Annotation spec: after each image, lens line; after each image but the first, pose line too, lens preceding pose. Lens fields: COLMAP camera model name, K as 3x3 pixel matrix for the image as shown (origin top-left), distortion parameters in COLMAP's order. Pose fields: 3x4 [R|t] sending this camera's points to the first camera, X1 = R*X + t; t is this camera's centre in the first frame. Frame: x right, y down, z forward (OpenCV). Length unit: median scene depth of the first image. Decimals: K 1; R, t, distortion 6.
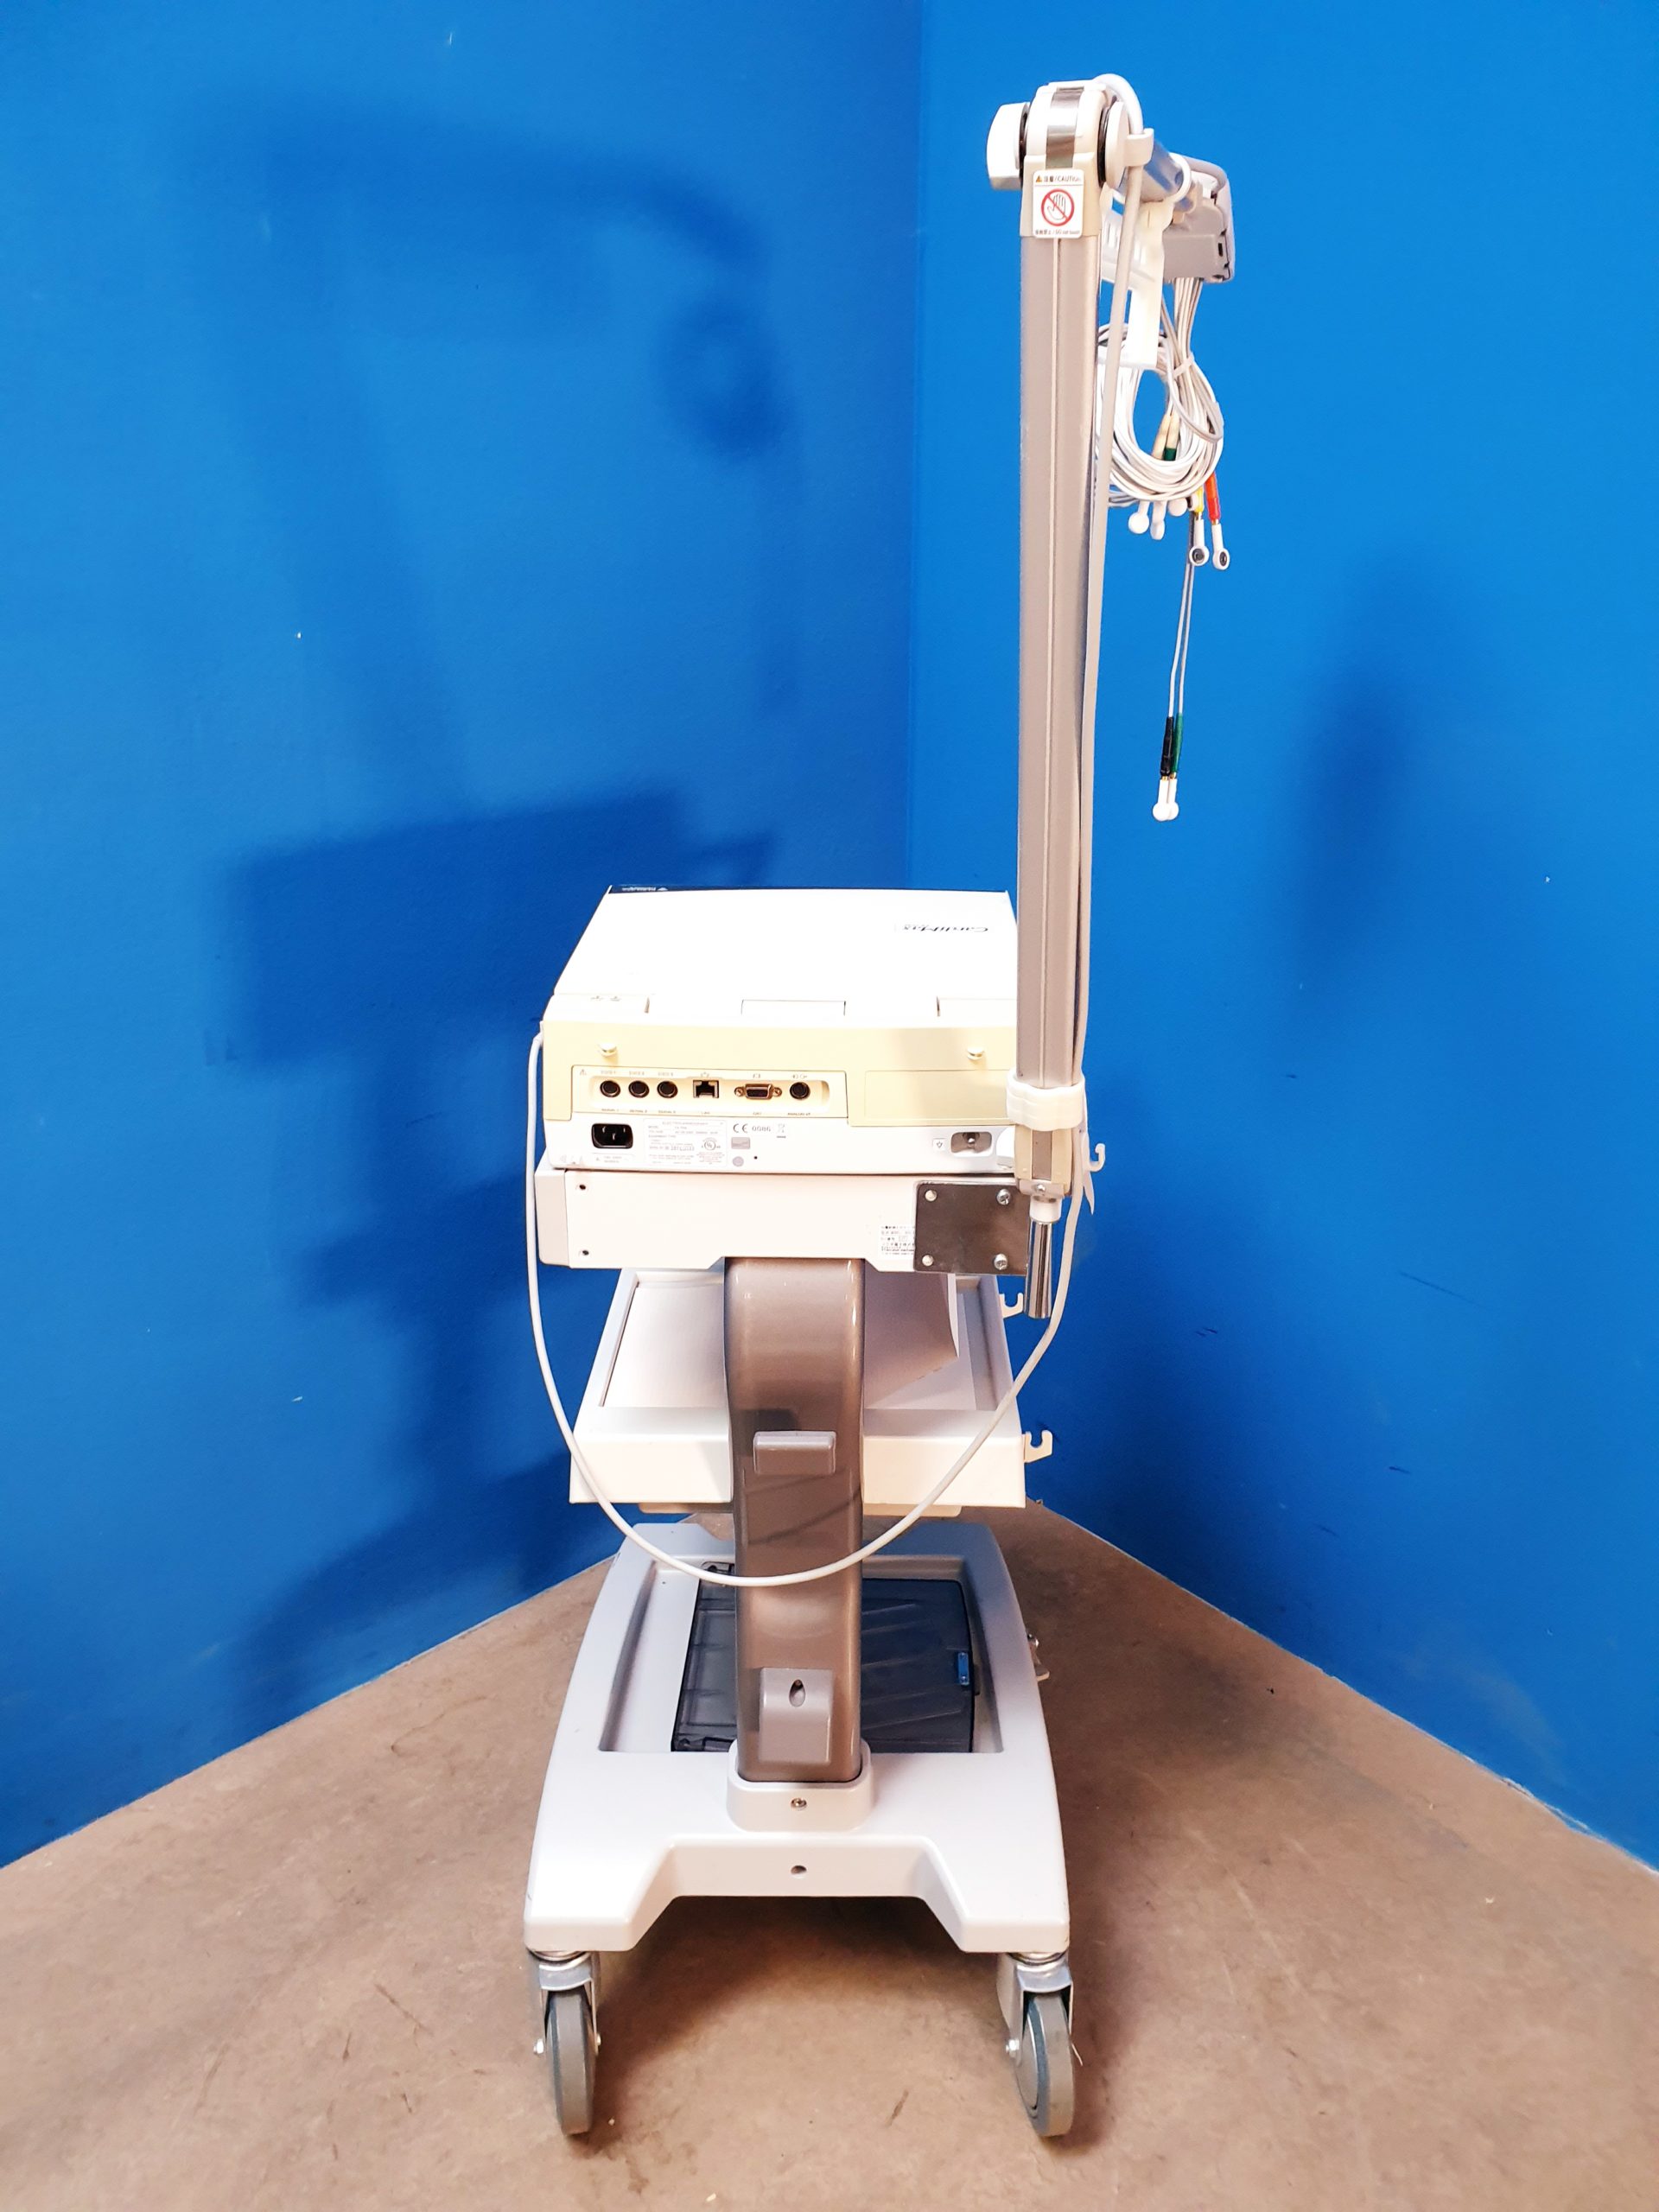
lens RADIAL K [[1681.5, 0, 841.7], [0, 1681.5, 1116.0], [0, 0, 1]] dist [0.048579, -0.008172]
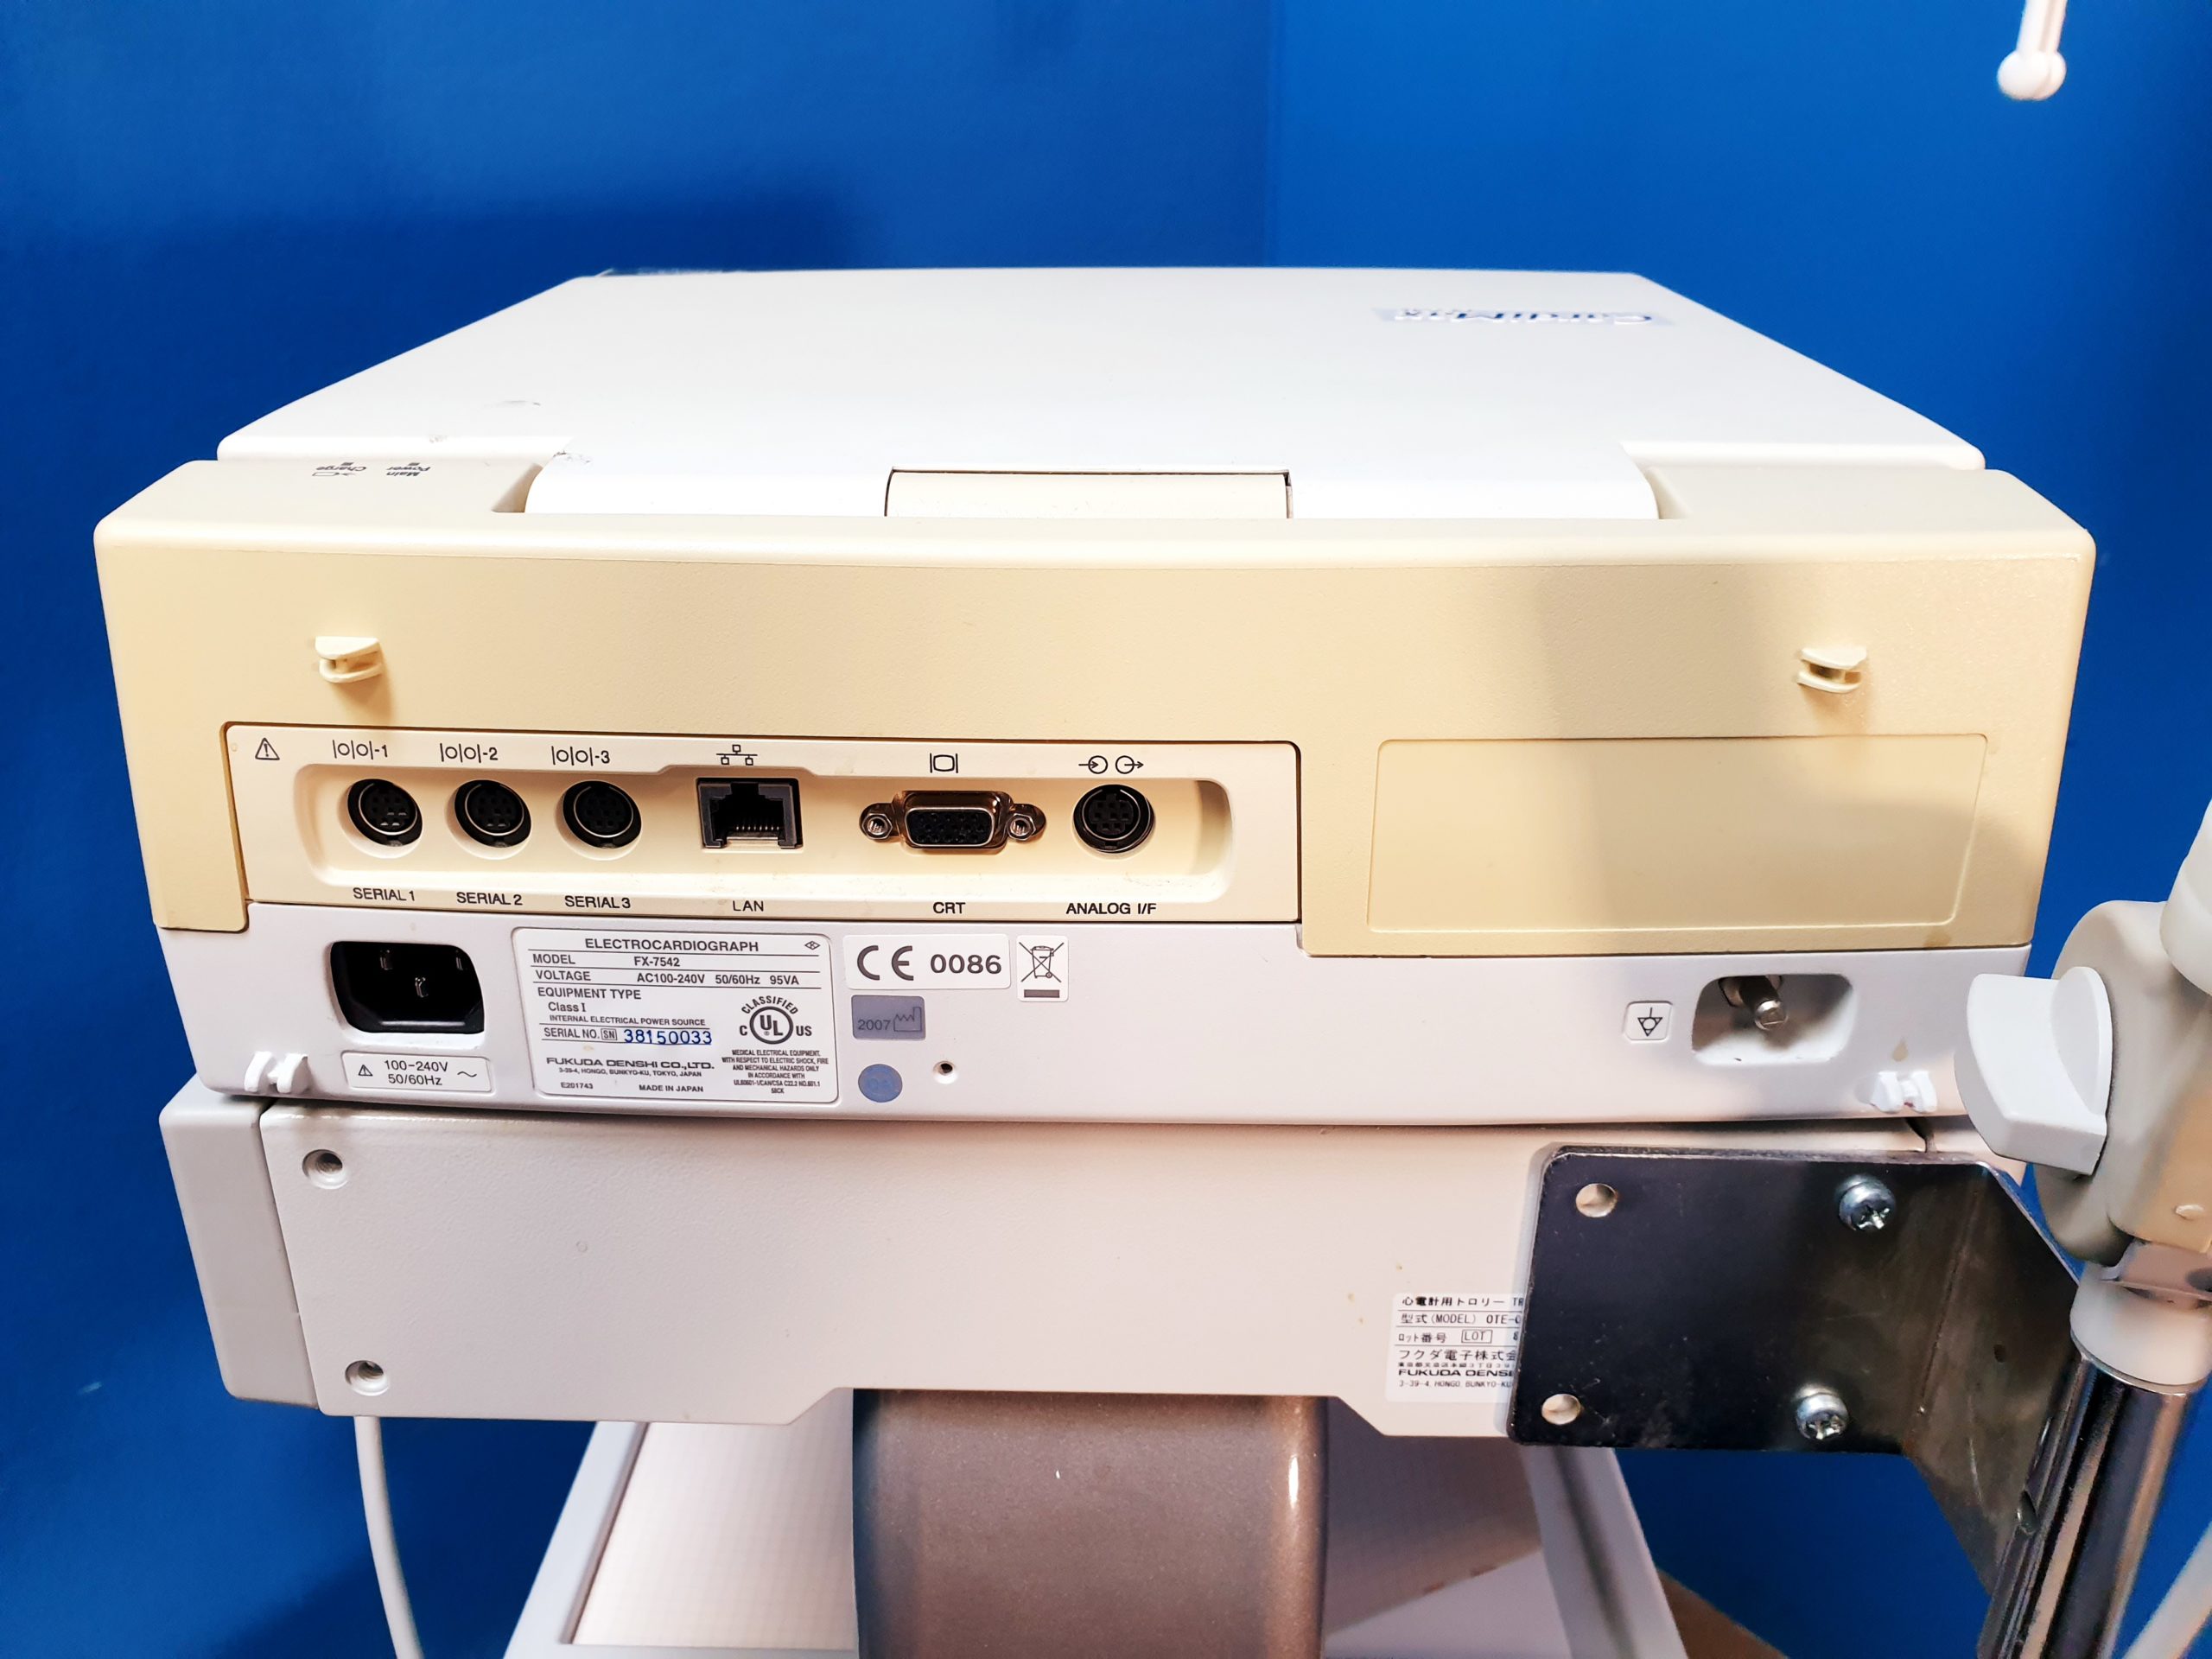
lens RADIAL K [[1681.5, 0, 1103.6], [0, 1681.5, 820.6], [0, 0, 1]] dist [0.048579, -0.008172]
pose [[0.999951, -0.000866, -0.009862, -0.023776], [0.001031, 0.999860, 0.016709, -0.018817], [0.009846, -0.016719, 0.999812, 0.736825]]
